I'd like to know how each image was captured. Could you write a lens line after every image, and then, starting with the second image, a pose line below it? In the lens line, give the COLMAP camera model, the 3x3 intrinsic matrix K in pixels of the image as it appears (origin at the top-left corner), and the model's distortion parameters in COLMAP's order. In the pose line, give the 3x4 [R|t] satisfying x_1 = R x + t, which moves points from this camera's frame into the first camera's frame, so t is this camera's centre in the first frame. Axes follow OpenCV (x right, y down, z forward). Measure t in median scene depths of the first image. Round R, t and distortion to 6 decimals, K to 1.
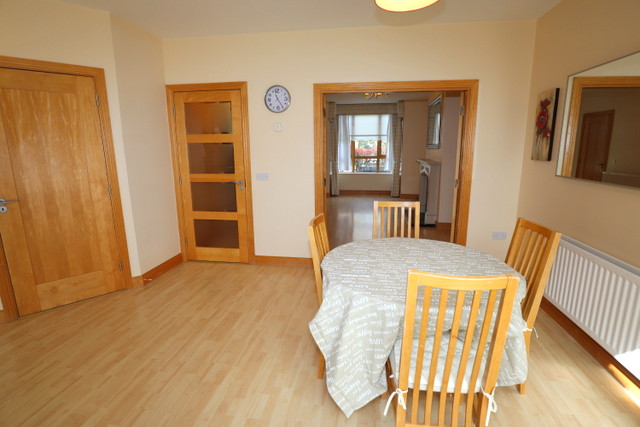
lens RADIAL K [[326.3, 0, 327.0], [0, 326.3, 215.3], [0, 0, 1]] dist [-0.002156, 0.000400]
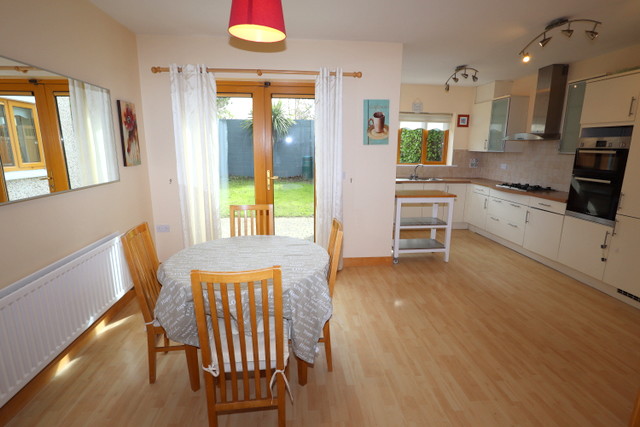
lens RADIAL K [[324.0, 0, 320.9], [0, 324.0, 214.1], [0, 0, 1]] dist [-0.021794, 0.000831]
pose [[-0.972953, 0.048356, -0.225887, 0.234019], [-0.048411, 0.913450, 0.404061, -0.406262], [0.225875, 0.404067, -0.886403, 1.729662]]
